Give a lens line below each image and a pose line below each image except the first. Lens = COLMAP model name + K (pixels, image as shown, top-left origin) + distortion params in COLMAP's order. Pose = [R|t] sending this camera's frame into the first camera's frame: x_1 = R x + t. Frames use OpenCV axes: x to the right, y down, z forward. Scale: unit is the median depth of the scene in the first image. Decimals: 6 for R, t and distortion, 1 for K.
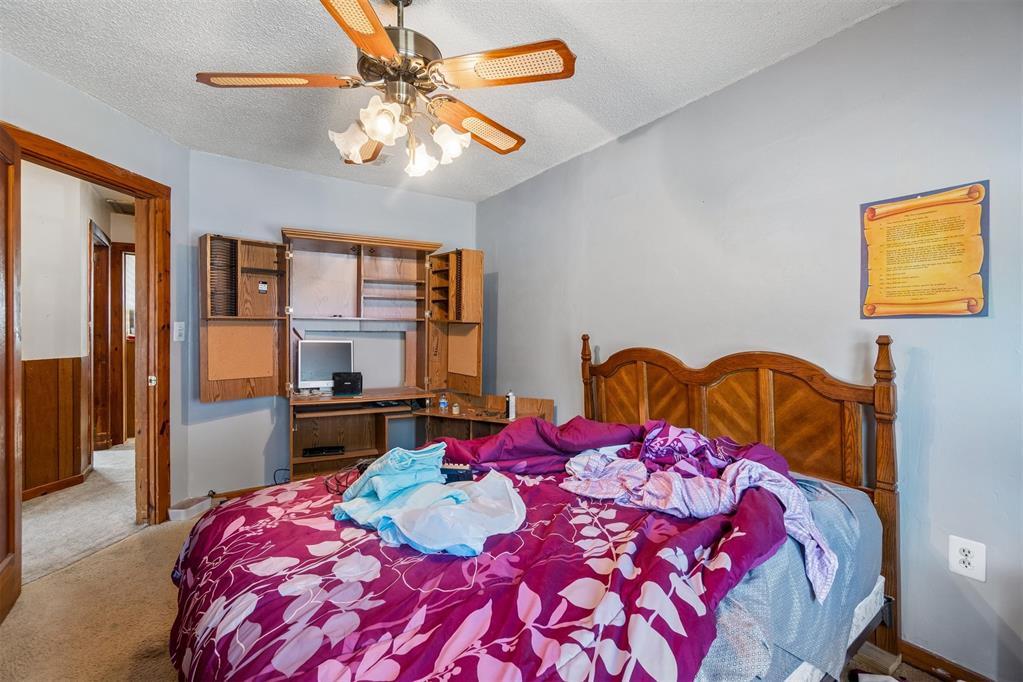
lens RADIAL K [[440.6, 0, 510.7], [0, 440.6, 332.3], [0, 0, 1]] dist [-0.001824, 0.000071]
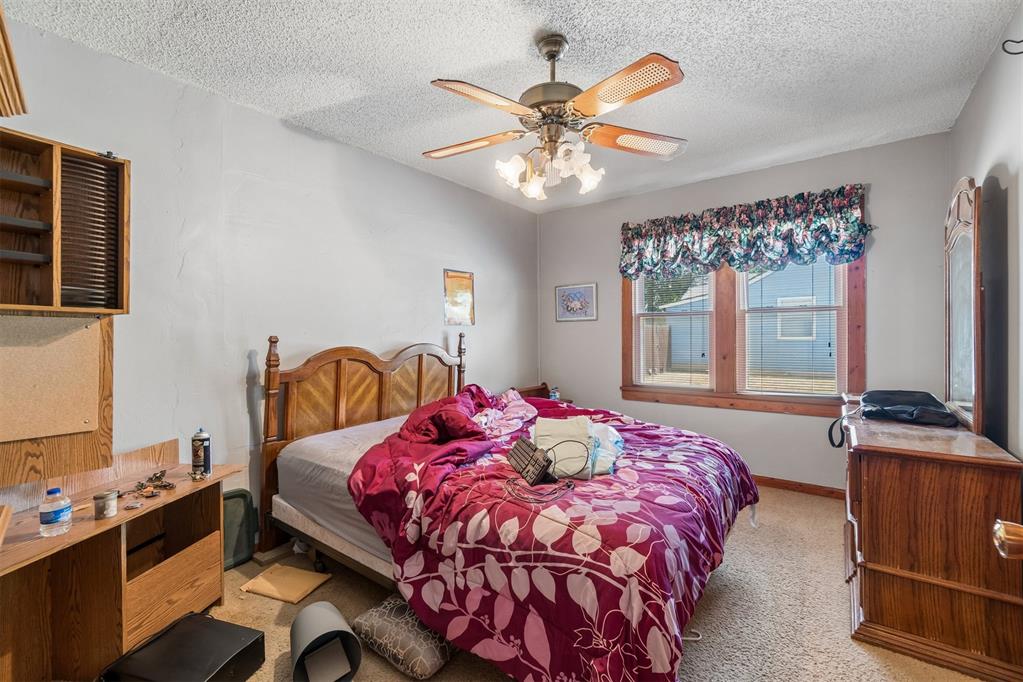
lens RADIAL K [[440.6, 0, 510.7], [0, 440.6, 332.3], [0, 0, 1]] dist [-0.001824, 0.000071]
pose [[-0.318085, -0.005370, 0.948047, -0.852252], [0.004704, 0.999963, 0.007243, -0.006707], [-0.948051, 0.006764, -0.318048, 0.938875]]
